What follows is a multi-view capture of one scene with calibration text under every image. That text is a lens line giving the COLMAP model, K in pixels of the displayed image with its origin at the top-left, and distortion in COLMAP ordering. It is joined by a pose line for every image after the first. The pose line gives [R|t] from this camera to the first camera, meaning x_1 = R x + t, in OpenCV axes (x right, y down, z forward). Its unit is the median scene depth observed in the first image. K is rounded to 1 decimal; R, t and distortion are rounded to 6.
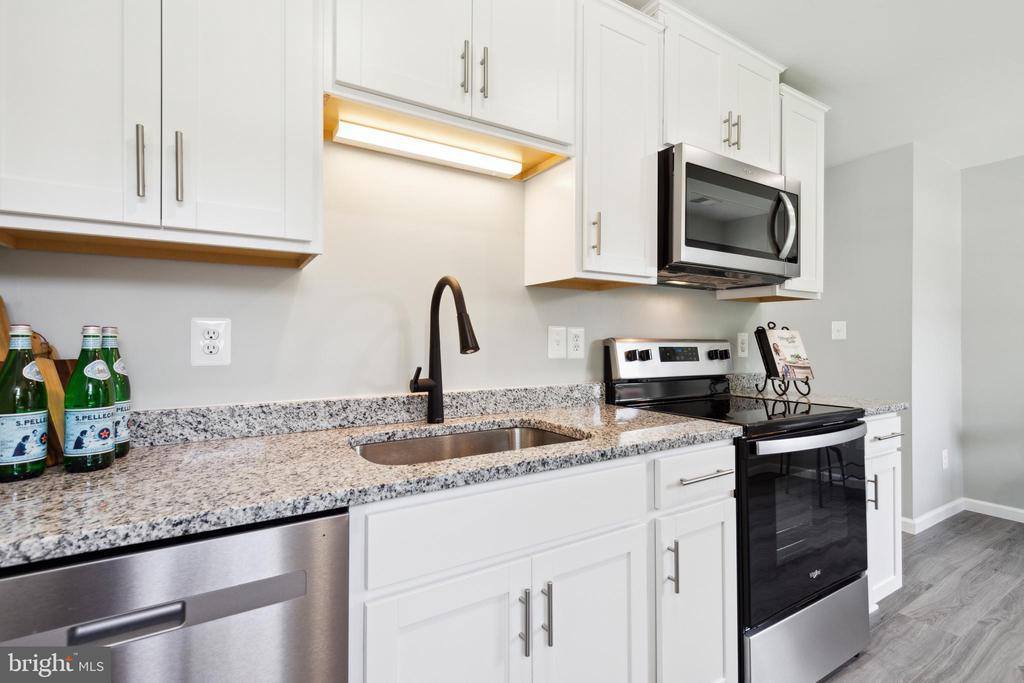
lens RADIAL K [[475.2, 0, 512.0], [0, 475.2, 341.5], [0, 0, 1]] dist [0.001671, -0.000023]
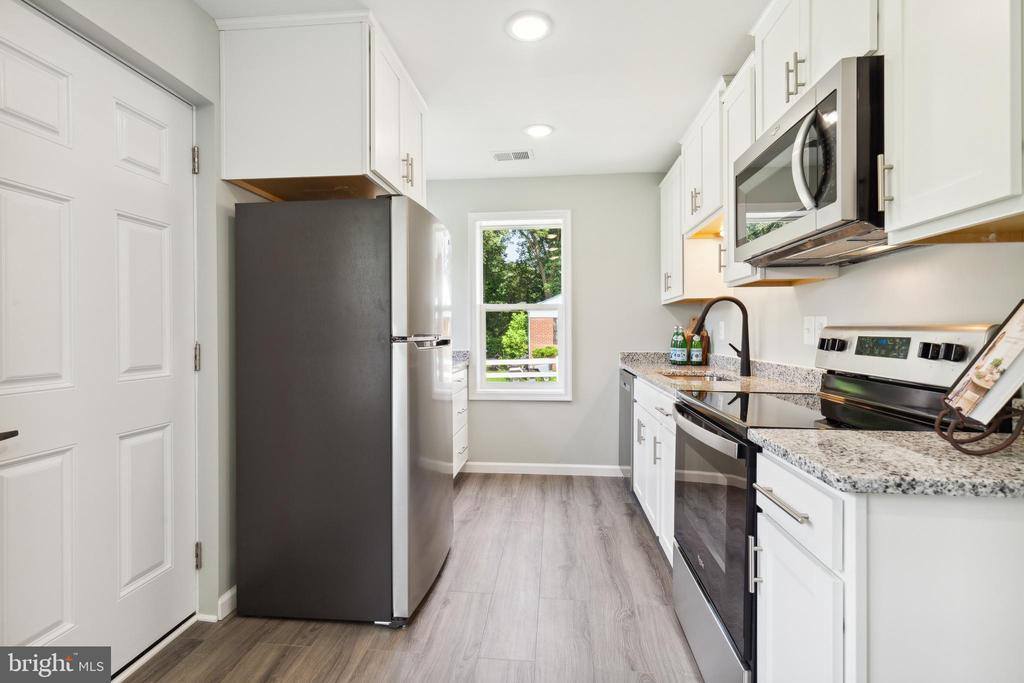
lens RADIAL K [[476.0, 0, 507.8], [0, 476.0, 332.3], [0, 0, 1]] dist [0.002444, -0.000193]
pose [[-0.609157, 0.002842, -0.793045, 1.313958], [0.001995, 0.999996, 0.002052, 0.002170], [0.793047, -0.000332, -0.609160, 1.018942]]
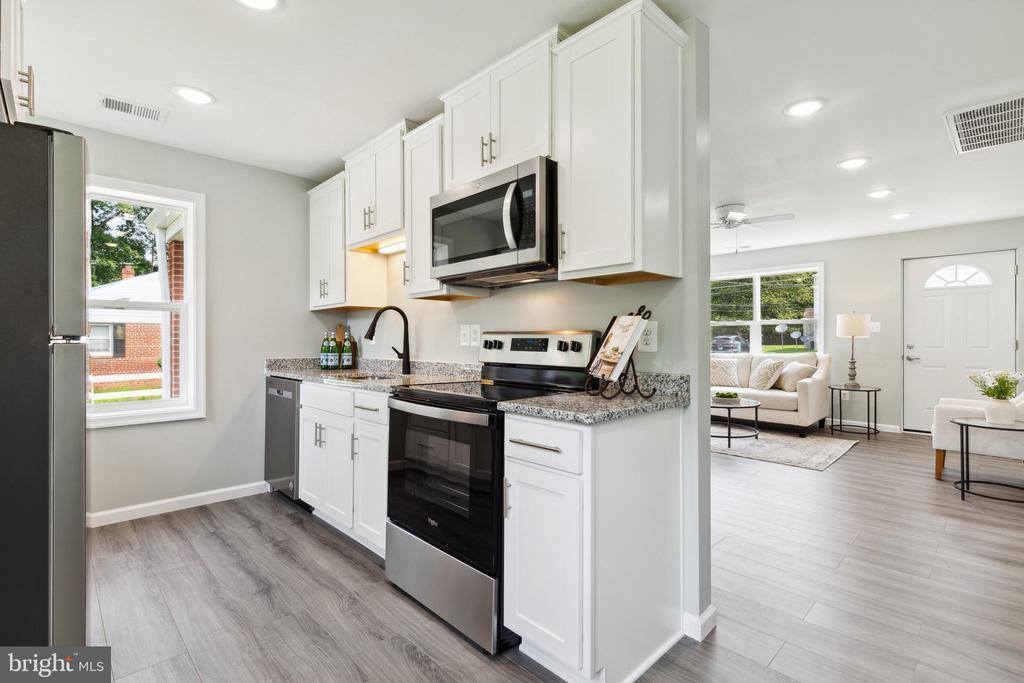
lens RADIAL K [[475.2, 0, 512.0], [0, 475.2, 341.5], [0, 0, 1]] dist [0.001671, -0.000023]
pose [[0.214984, 0.000821, -0.976617, 1.465833], [0.000711, 0.999999, 0.000998, 0.018344], [0.976617, -0.000909, 0.214983, 0.743246]]
